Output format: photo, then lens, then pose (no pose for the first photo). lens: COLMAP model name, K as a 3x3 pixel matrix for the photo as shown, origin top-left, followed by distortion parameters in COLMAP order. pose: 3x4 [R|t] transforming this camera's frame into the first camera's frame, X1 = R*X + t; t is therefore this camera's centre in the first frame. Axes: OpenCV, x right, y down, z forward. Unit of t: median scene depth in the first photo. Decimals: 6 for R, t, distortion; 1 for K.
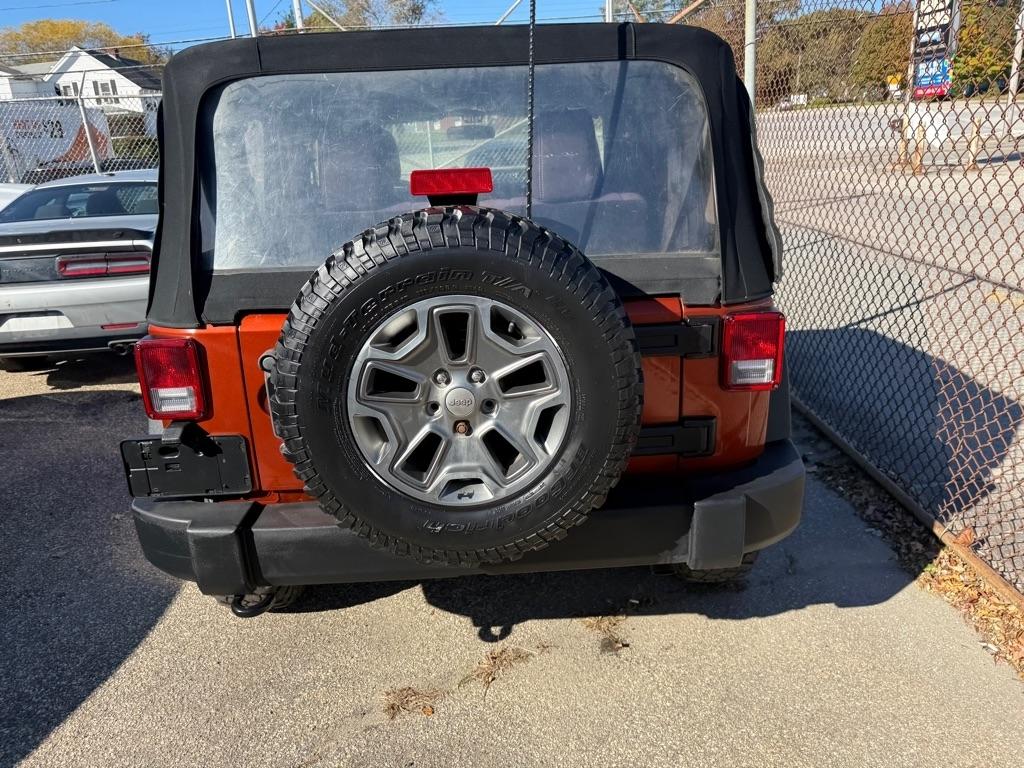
lens RADIAL K [[694.1, 0, 513.7], [0, 694.1, 380.4], [0, 0, 1]] dist [0.036591, -0.040178]
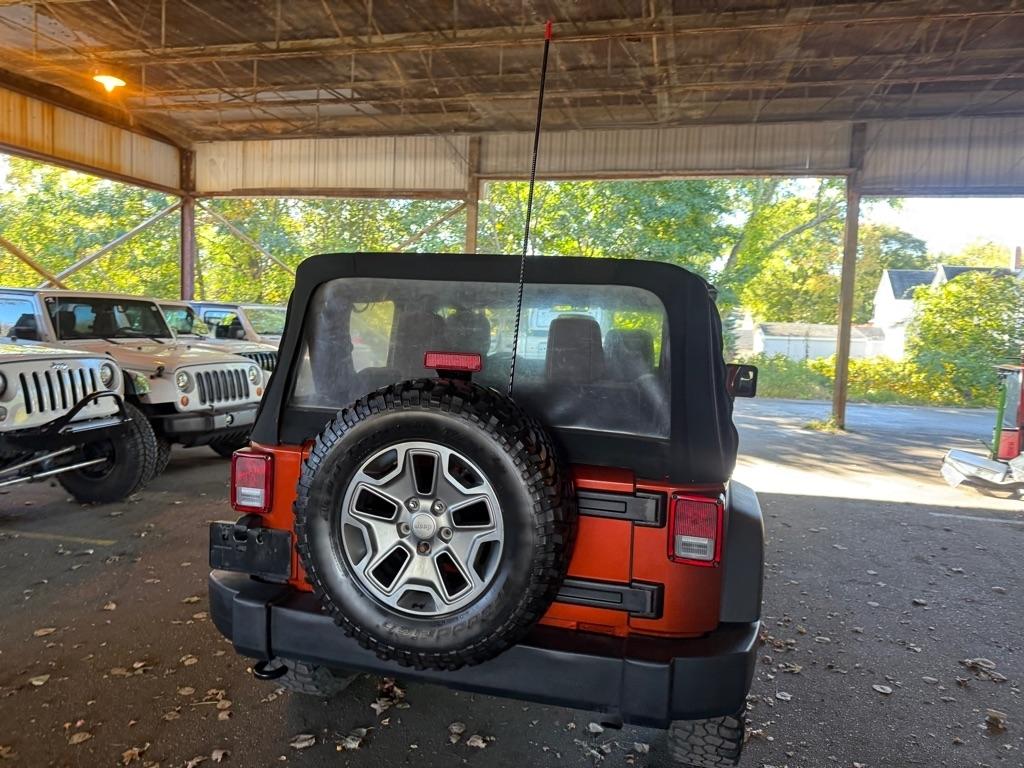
lens RADIAL K [[695.2, 0, 535.4], [0, 695.2, 377.3], [0, 0, 1]] dist [0.036903, -0.038467]
pose [[0.961115, 0.104231, -0.255722, 0.368963], [-0.160961, 0.963905, -0.212080, 0.003932], [0.224387, 0.244994, 0.943201, -0.200320]]
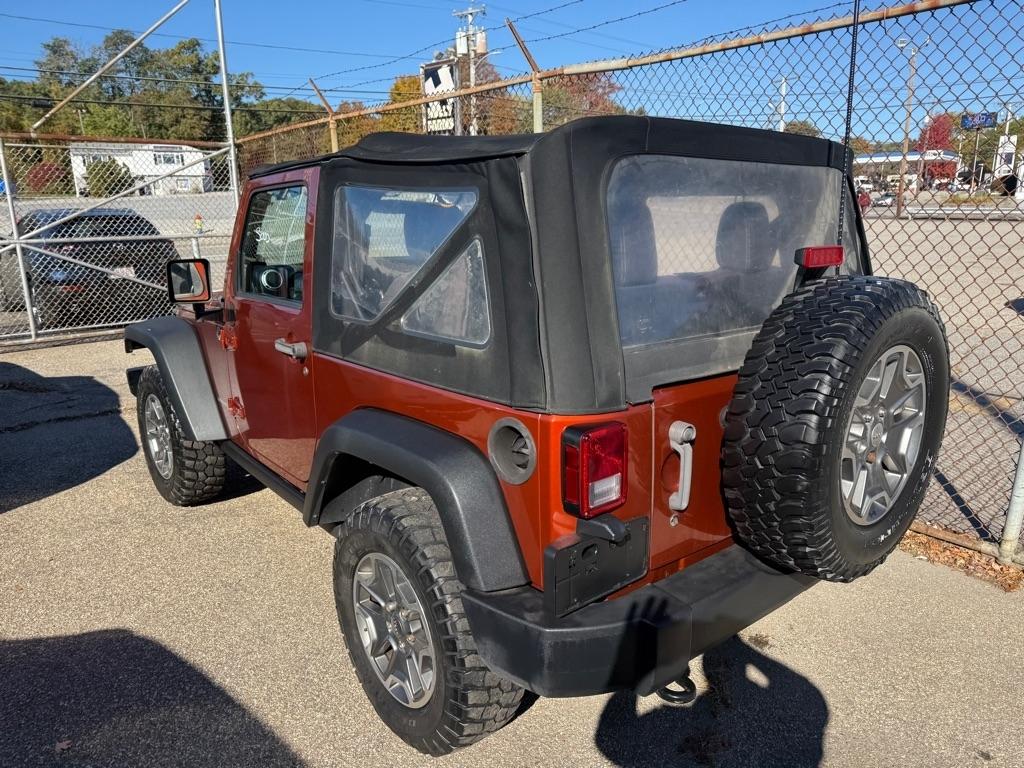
lens RADIAL K [[711.5, 0, 475.2], [0, 711.5, 406.8], [0, 0, 1]] dist [0.028717, -0.036212]
pose [[0.788533, -0.122788, 0.602610, -1.217823], [0.164781, 0.986221, -0.014668, -0.100223], [-0.592506, 0.110865, 0.797901, 0.358908]]
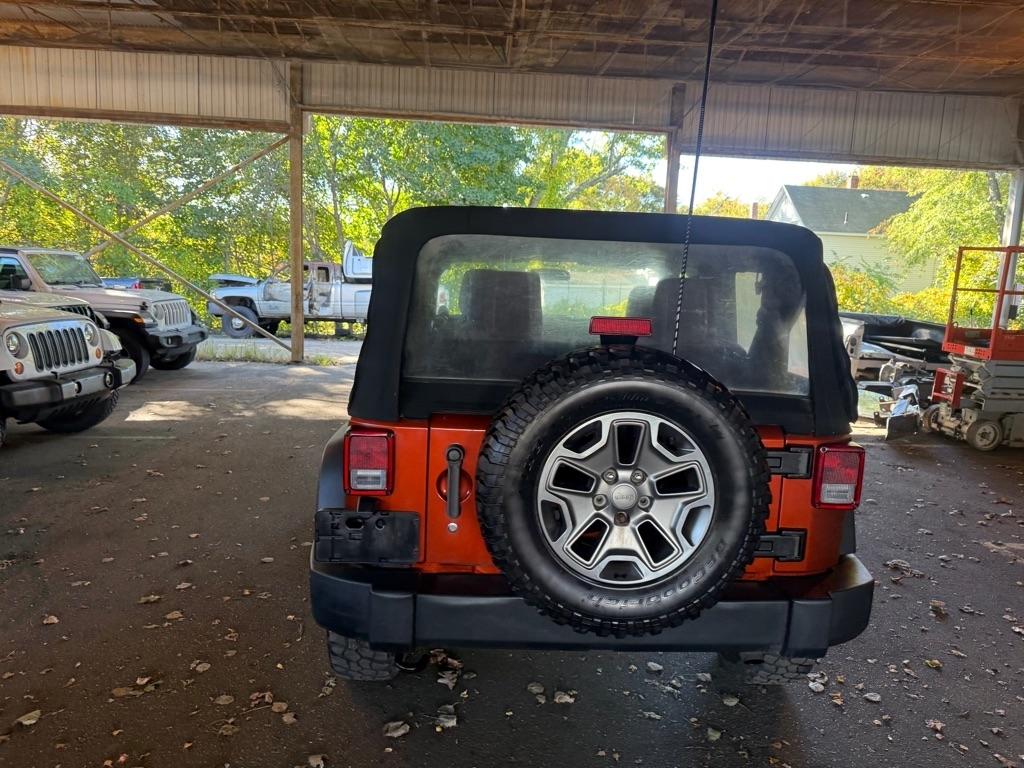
lens RADIAL K [[694.1, 0, 513.7], [0, 694.1, 380.4], [0, 0, 1]] dist [0.036591, -0.040178]
pose [[0.995796, 0.082316, 0.040168, -0.307491], [-0.074547, 0.983177, -0.166749, 0.042211], [-0.053219, 0.163053, 0.985181, -0.227615]]
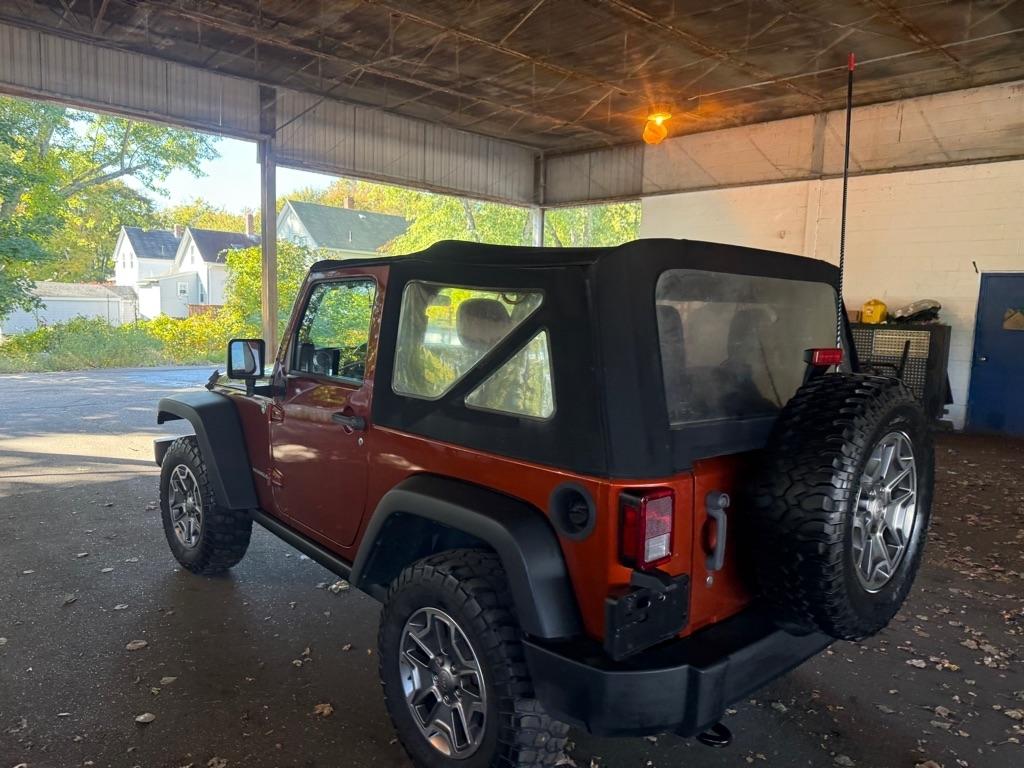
lens RADIAL K [[716.7, 0, 478.7], [0, 716.7, 383.0], [0, 0, 1]] dist [0.032614, -0.037203]
pose [[0.763926, 0.002787, 0.645298, -1.454823], [0.134783, 0.977246, -0.163781, -0.078042], [-0.631071, 0.212092, 0.746167, 0.316956]]
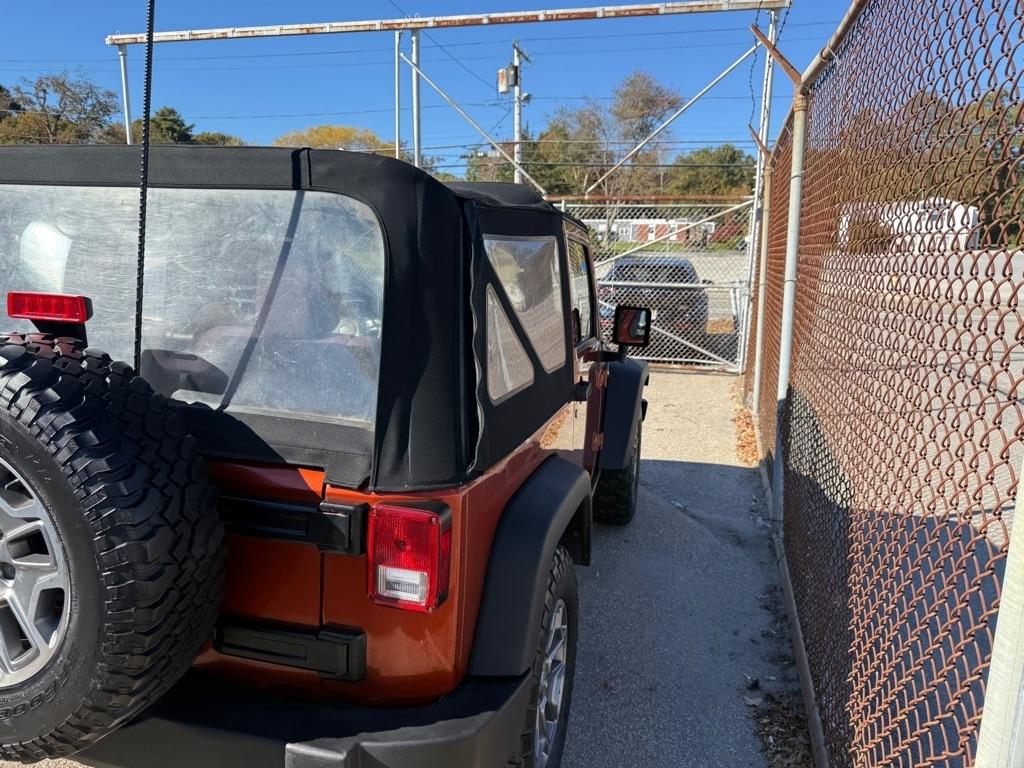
lens RADIAL K [[708.1, 0, 527.1], [0, 708.1, 390.5], [0, 0, 1]] dist [0.029843, -0.038818]
pose [[0.958081, 0.126039, -0.257282, 0.677274], [-0.159014, 0.980949, -0.111593, -0.162001], [0.238316, 0.147827, 0.959871, 0.261104]]
